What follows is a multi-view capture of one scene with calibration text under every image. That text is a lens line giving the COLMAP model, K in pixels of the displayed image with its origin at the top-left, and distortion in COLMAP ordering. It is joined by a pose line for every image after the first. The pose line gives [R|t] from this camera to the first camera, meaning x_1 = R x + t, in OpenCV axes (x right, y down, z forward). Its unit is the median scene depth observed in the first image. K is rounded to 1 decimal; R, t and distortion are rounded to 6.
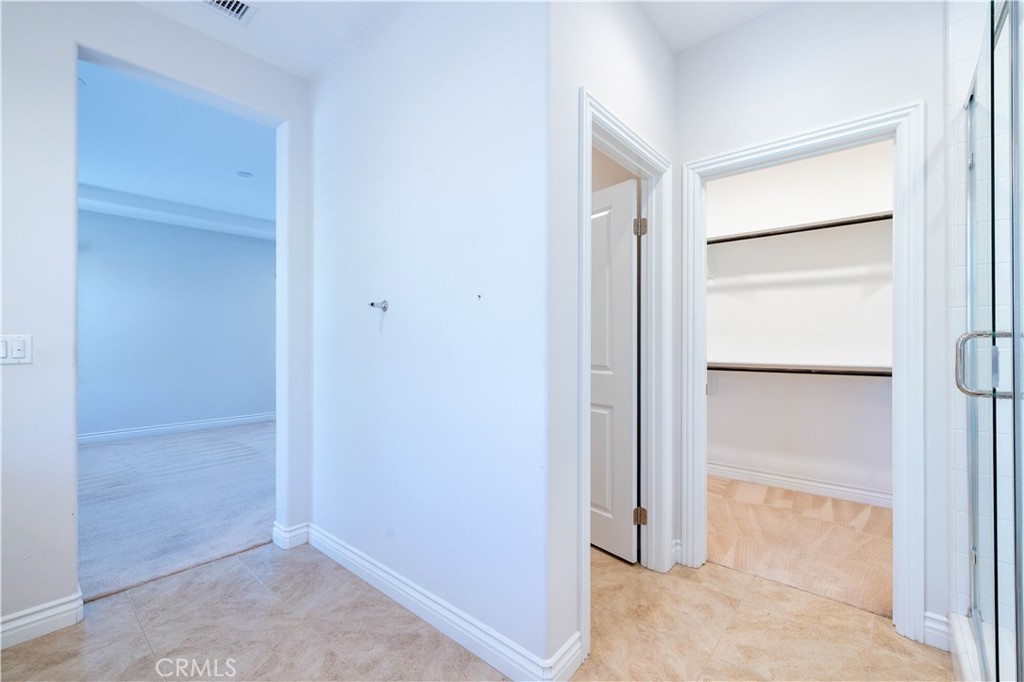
lens RADIAL K [[433.0, 0, 513.8], [0, 433.0, 343.2], [0, 0, 1]] dist [-0.001673, 0.001125]
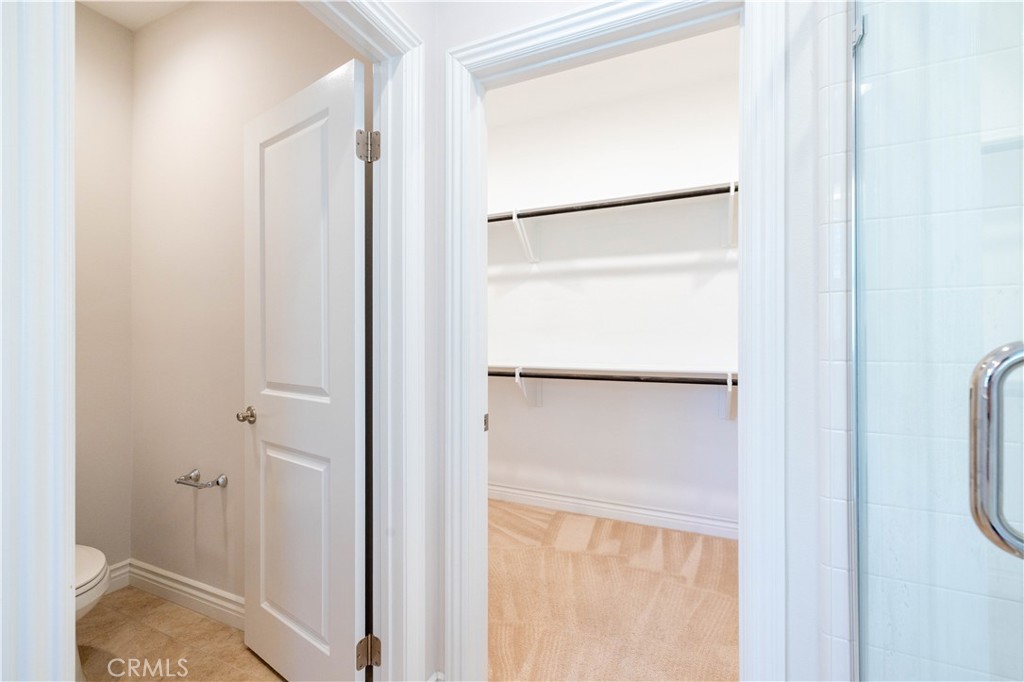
lens RADIAL K [[433.0, 0, 515.4], [0, 433.0, 336.7], [0, 0, 1]] dist [-0.001673, 0.001125]
pose [[0.956838, 0.000716, 0.290623, 0.241337], [0.000051, 0.999997, -0.002630, -0.011815], [-0.290623, 0.002531, 0.956834, 0.309102]]
